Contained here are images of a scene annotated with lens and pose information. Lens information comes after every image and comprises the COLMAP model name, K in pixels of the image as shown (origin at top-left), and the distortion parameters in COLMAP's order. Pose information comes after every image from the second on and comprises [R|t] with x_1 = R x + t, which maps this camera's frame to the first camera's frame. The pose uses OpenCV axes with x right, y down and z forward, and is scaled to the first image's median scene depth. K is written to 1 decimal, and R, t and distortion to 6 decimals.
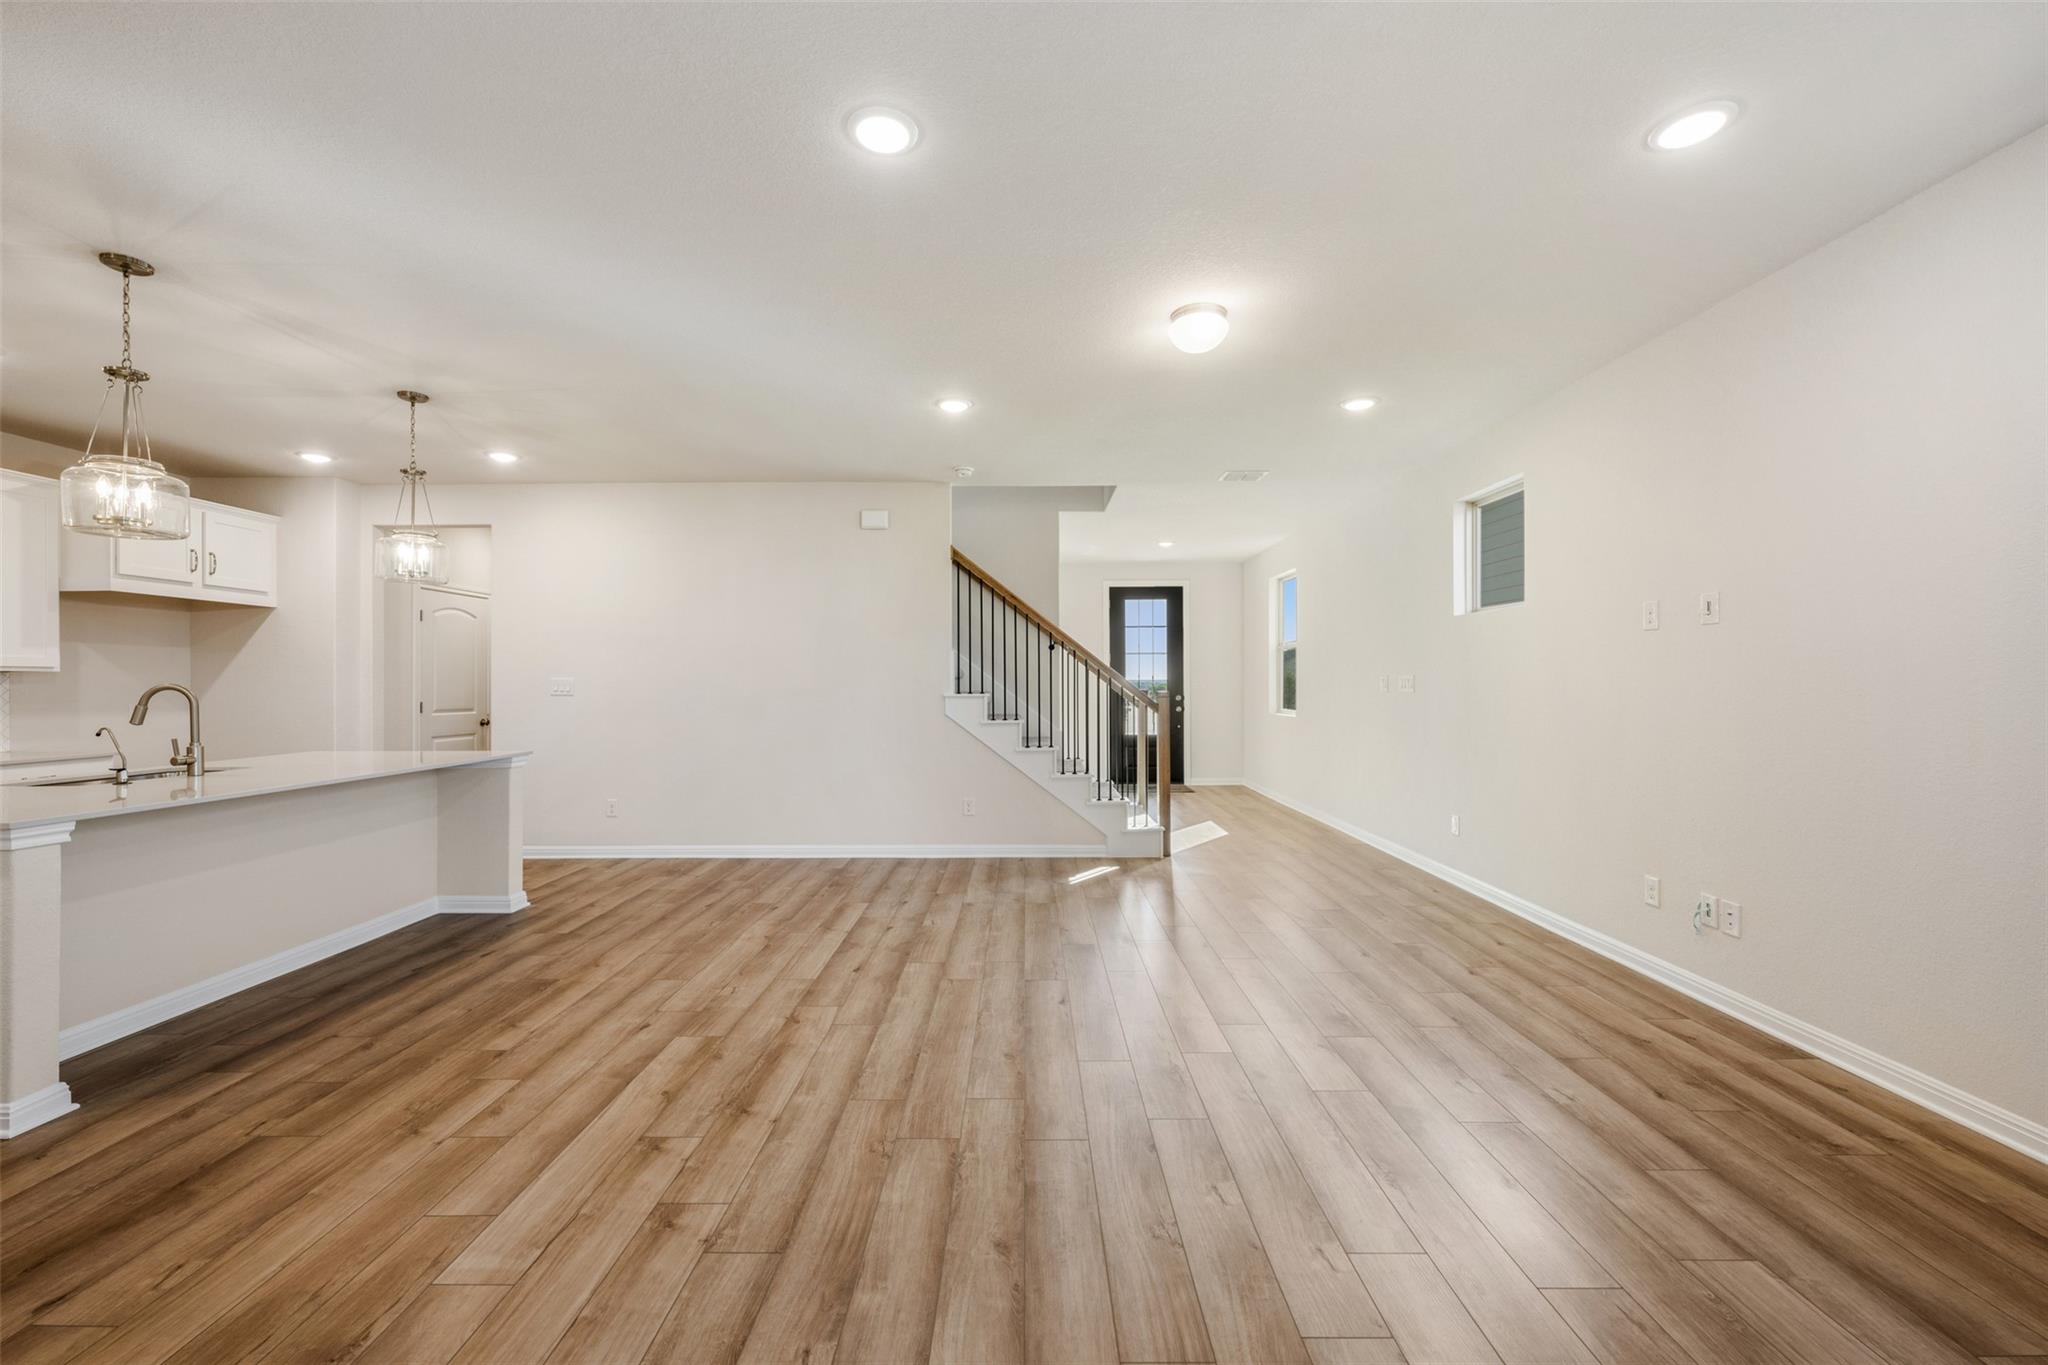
lens RADIAL K [[815.2, 0, 1013.3], [0, 815.2, 680.8], [0, 0, 1]] dist [-0.001596, -0.000091]
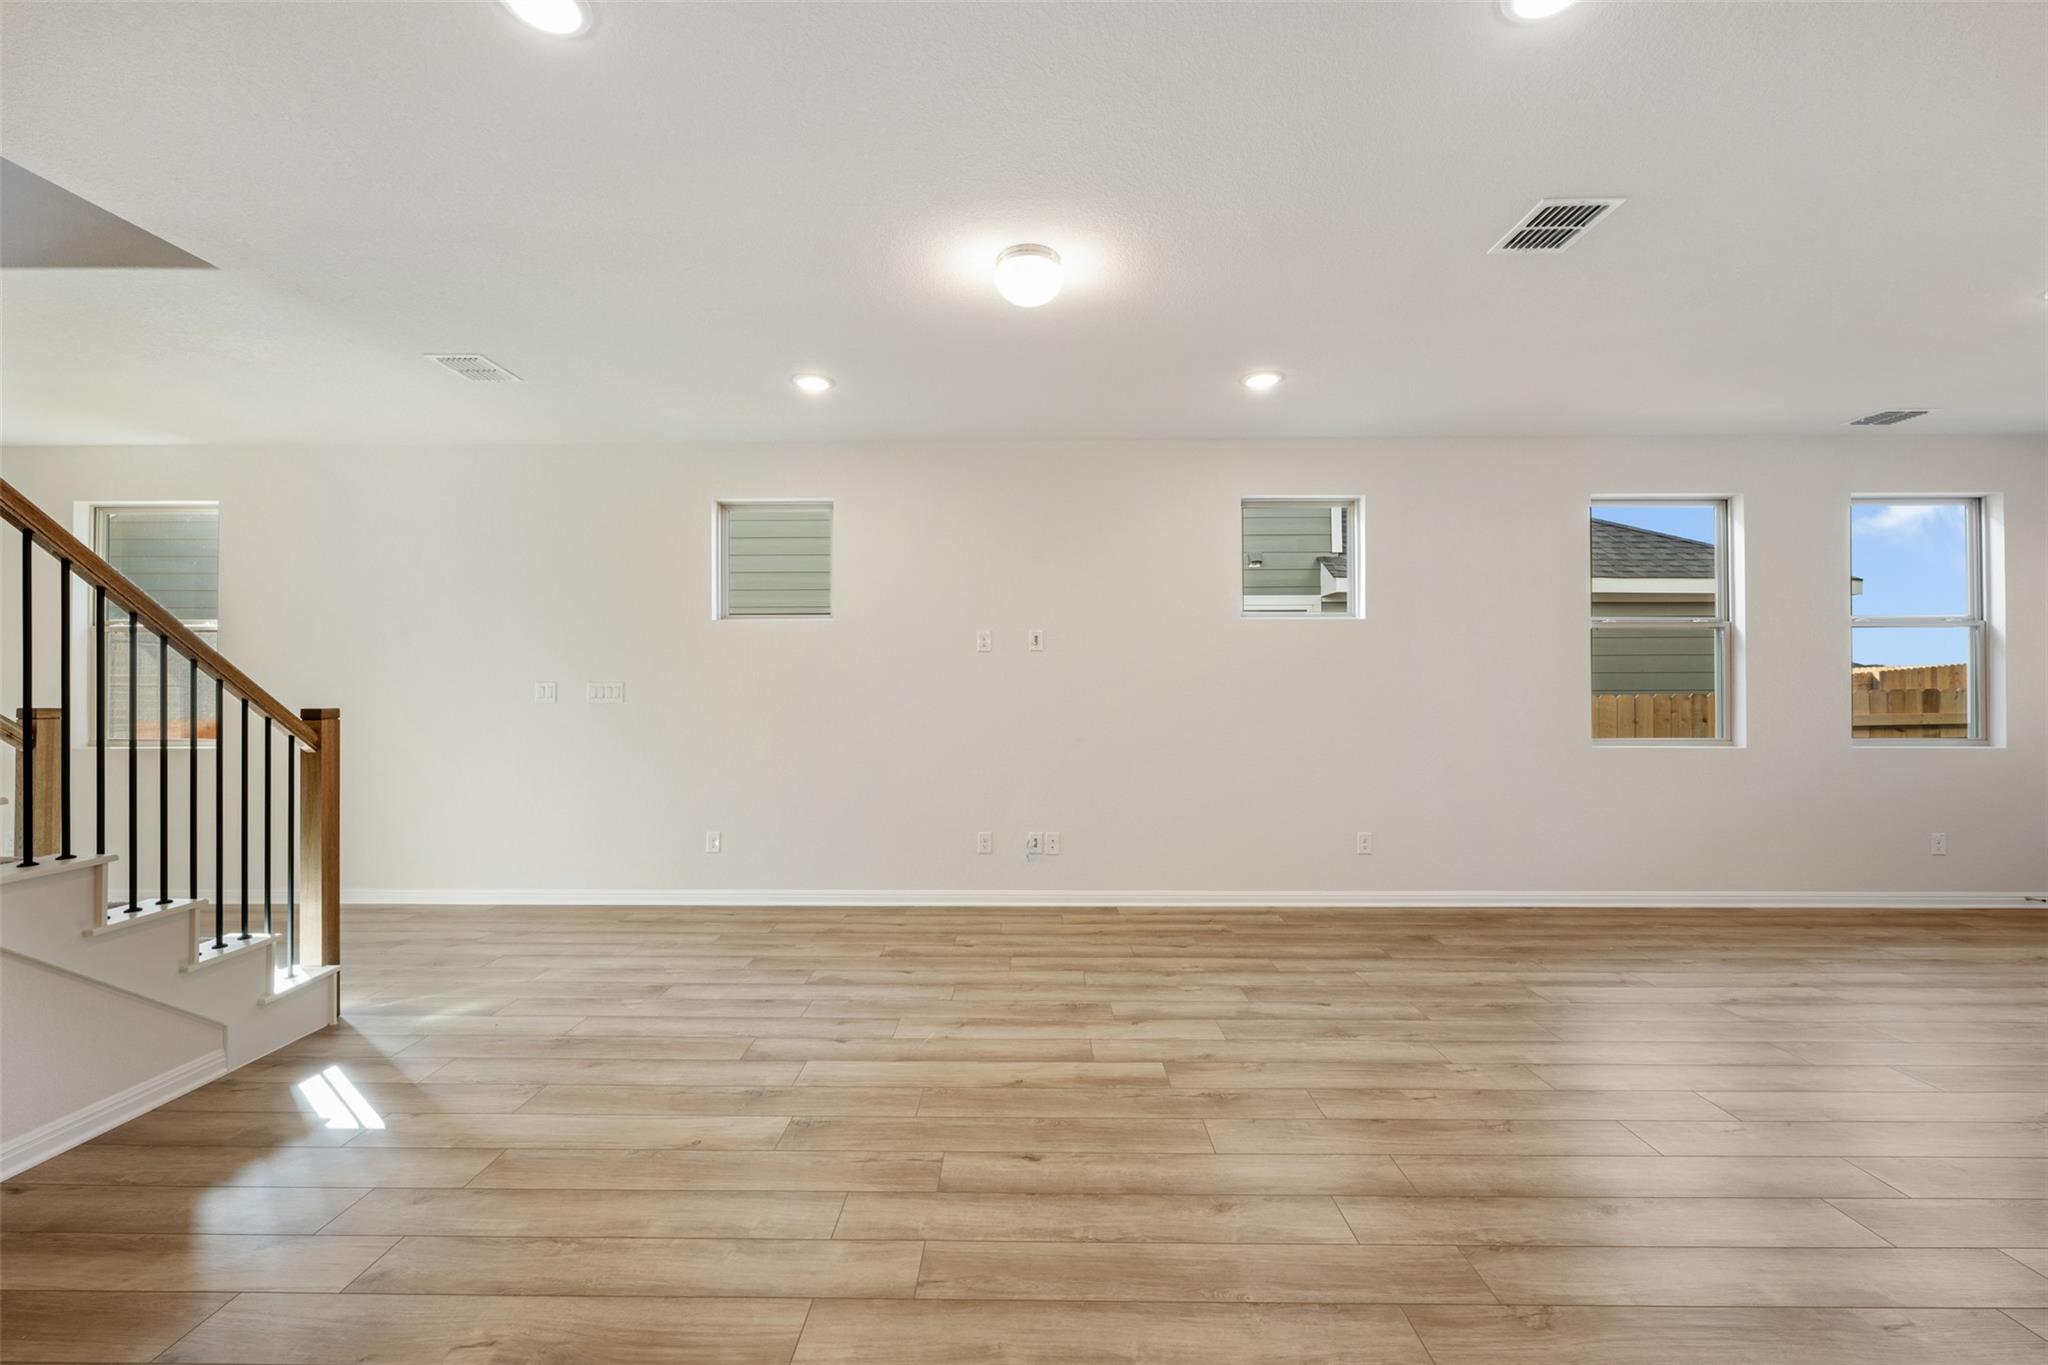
lens RADIAL K [[815.2, 0, 1013.3], [0, 815.2, 680.8], [0, 0, 1]] dist [-0.001596, -0.000091]
pose [[0.002161, 0.010728, 0.999940, -0.577030], [0.000344, 0.999942, -0.010729, 0.000873], [-0.999998, 0.000367, 0.002157, 0.931770]]
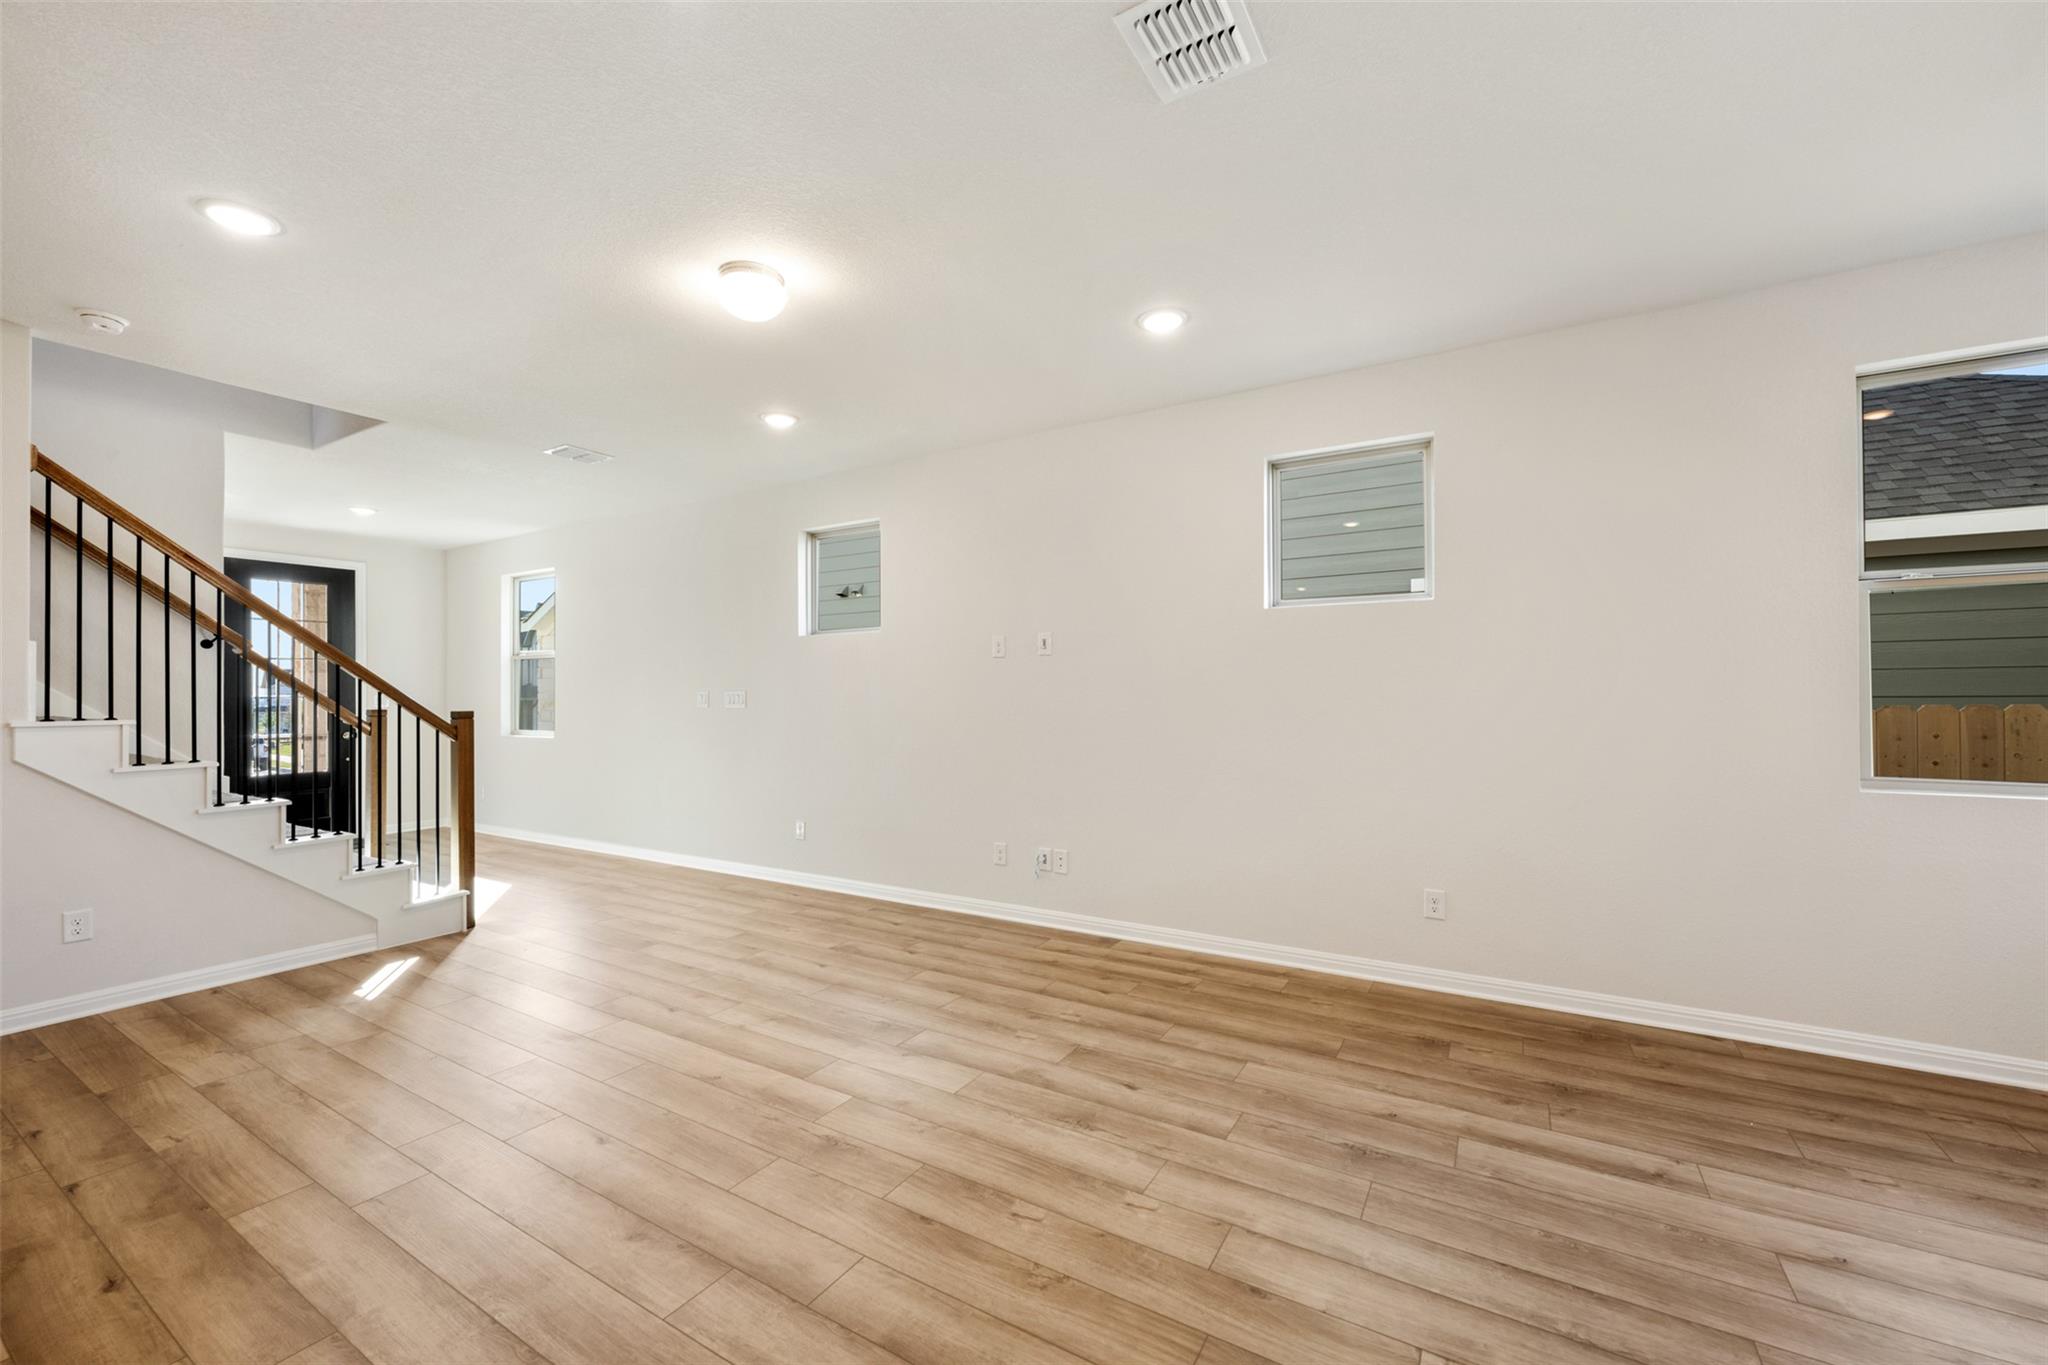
lens RADIAL K [[820.3, 0, 1015.8], [0, 820.3, 688.8], [0, 0, 1]] dist [-0.002254, -0.000091]
pose [[0.512833, 0.005143, 0.858473, -0.348154], [0.002564, 0.999968, -0.007523, -0.001289], [-0.858485, 0.006059, 0.512803, 0.283779]]
